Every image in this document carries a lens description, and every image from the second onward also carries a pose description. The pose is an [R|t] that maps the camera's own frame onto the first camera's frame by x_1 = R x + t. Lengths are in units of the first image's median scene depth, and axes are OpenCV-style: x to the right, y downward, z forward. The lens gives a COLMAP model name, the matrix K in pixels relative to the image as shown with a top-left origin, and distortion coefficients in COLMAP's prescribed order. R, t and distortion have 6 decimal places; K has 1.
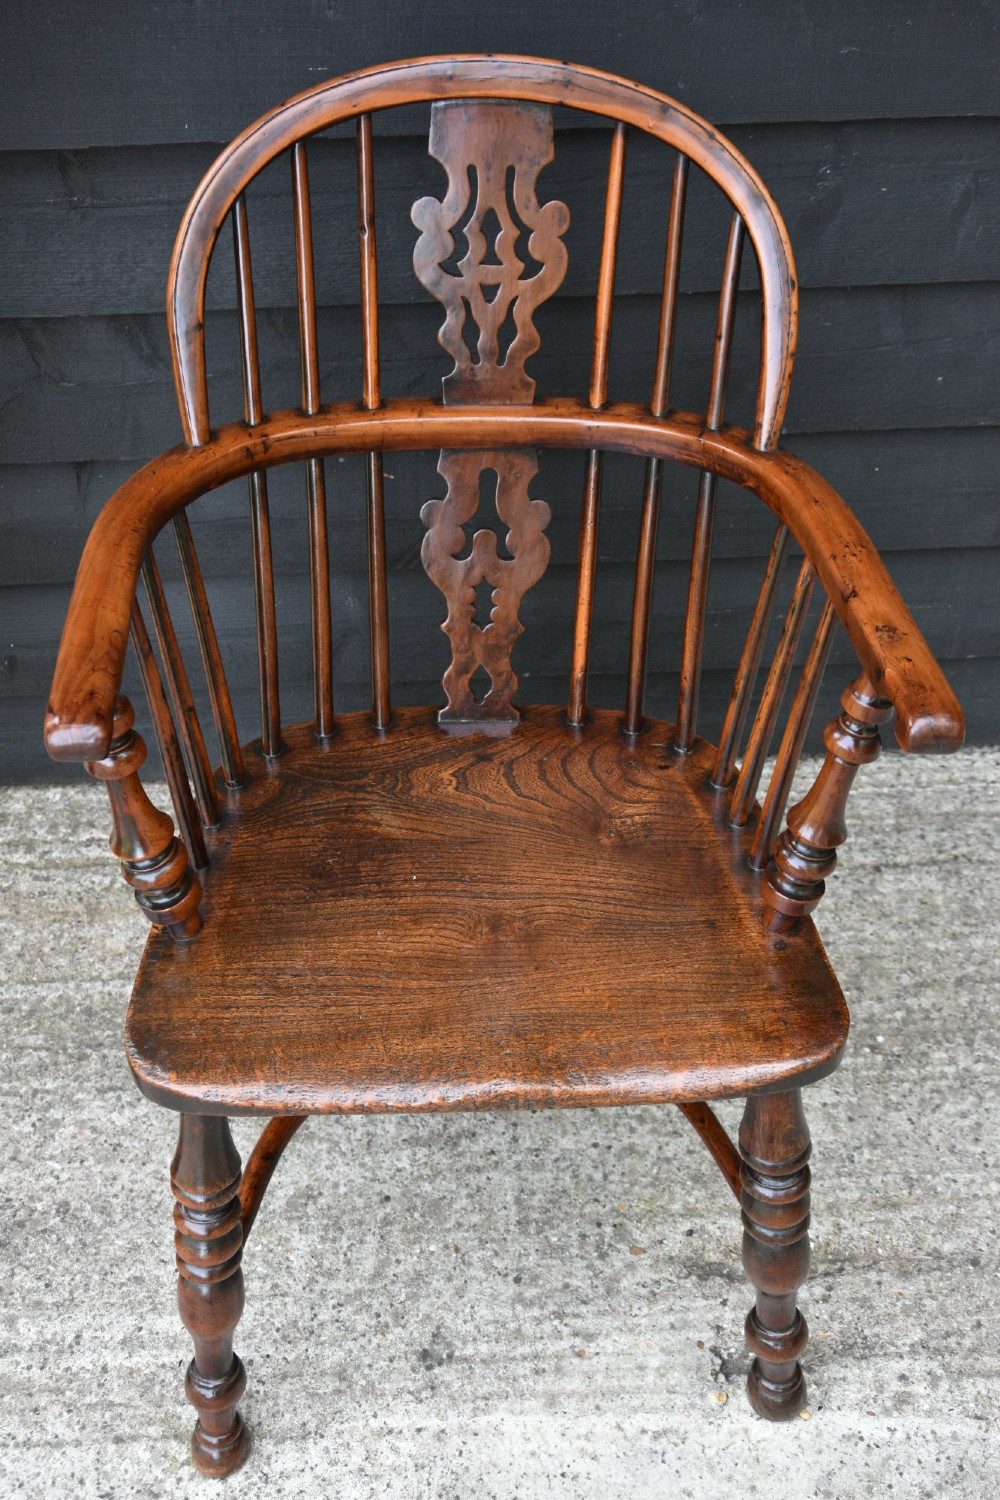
lens RADIAL K [[1575.1, 0, 492.3], [0, 1575.1, 745.2], [0, 0, 1]] dist [-0.010261, 0.000000]
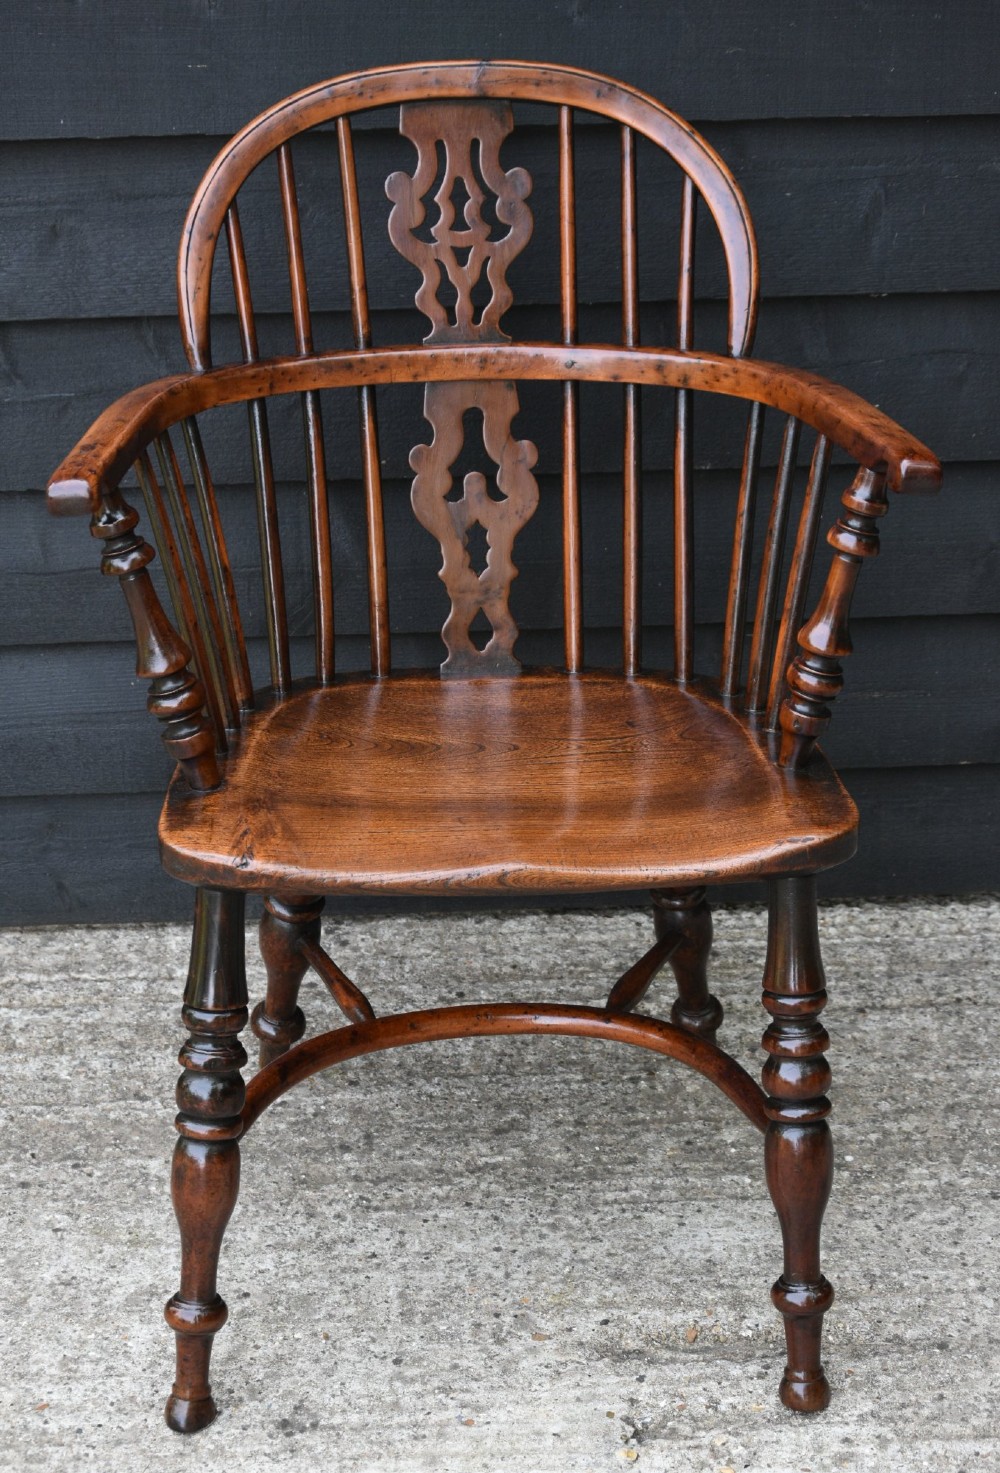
lens RADIAL K [[2728.0, 0, 488.7], [0, 2728.0, 766.9], [0, 0, 1]] dist [-0.026046, 0.000000]
pose [[0.999990, -0.004369, 0.000527, 0.063790], [0.004344, 0.960725, -0.277467, 0.427101], [0.000706, 0.277467, 0.960735, -0.478290]]
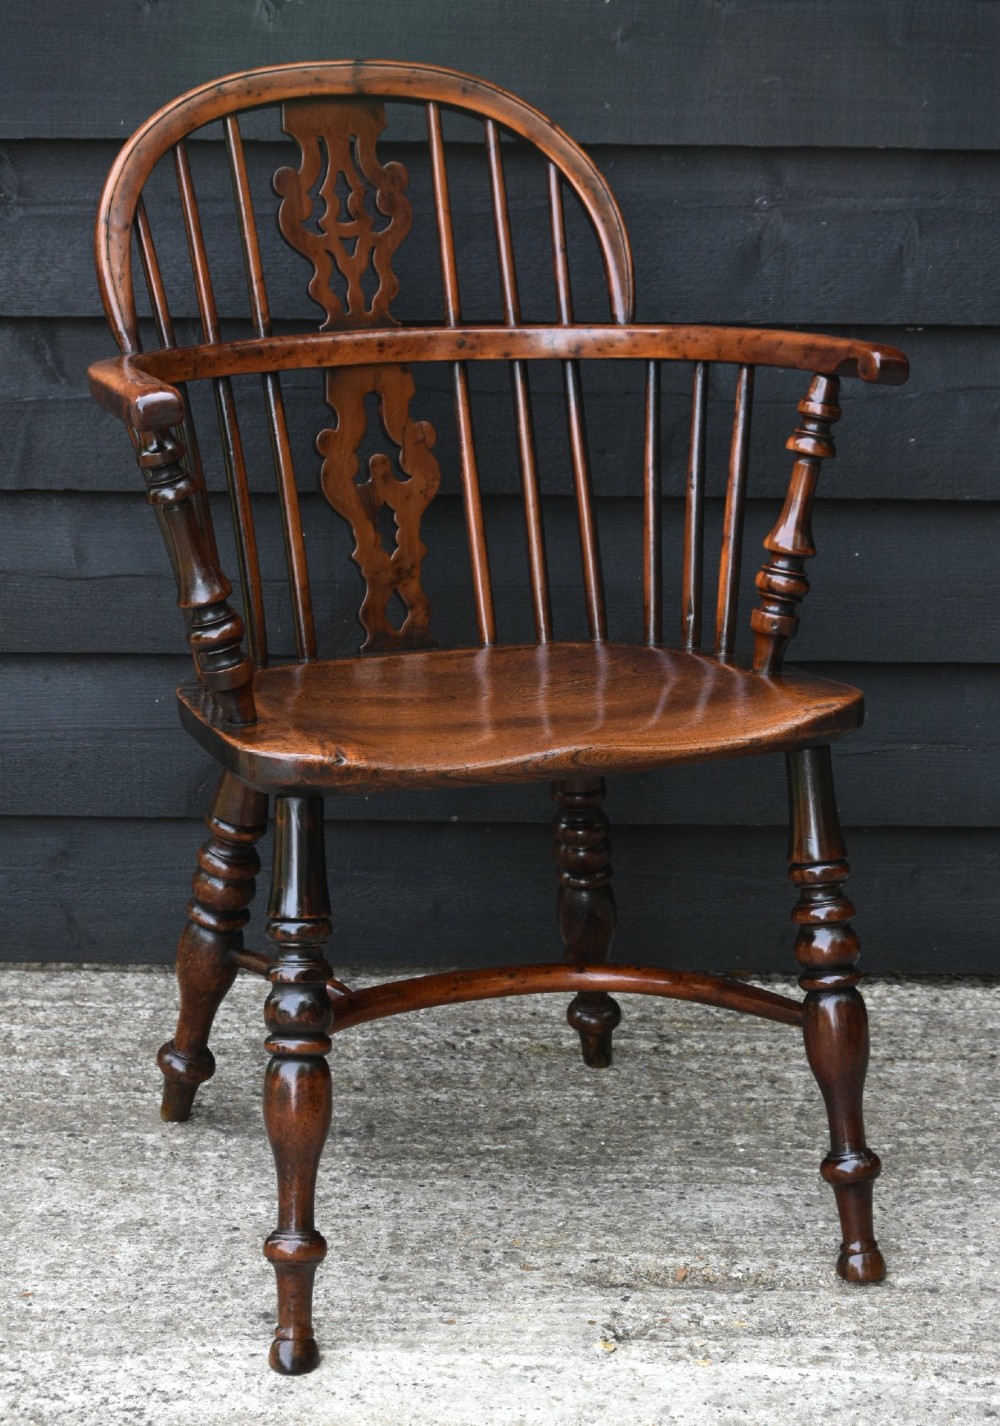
lens RADIAL K [[3541.3, 0, 518.6], [0, 3541.3, 737.1], [0, 0, 1]] dist [-0.027612, 0.000000]
pose [[0.999082, 0.030443, -0.030145, 0.132851], [-0.040801, 0.890712, -0.452733, 0.910151], [0.013068, 0.453548, 0.891136, -0.794038]]
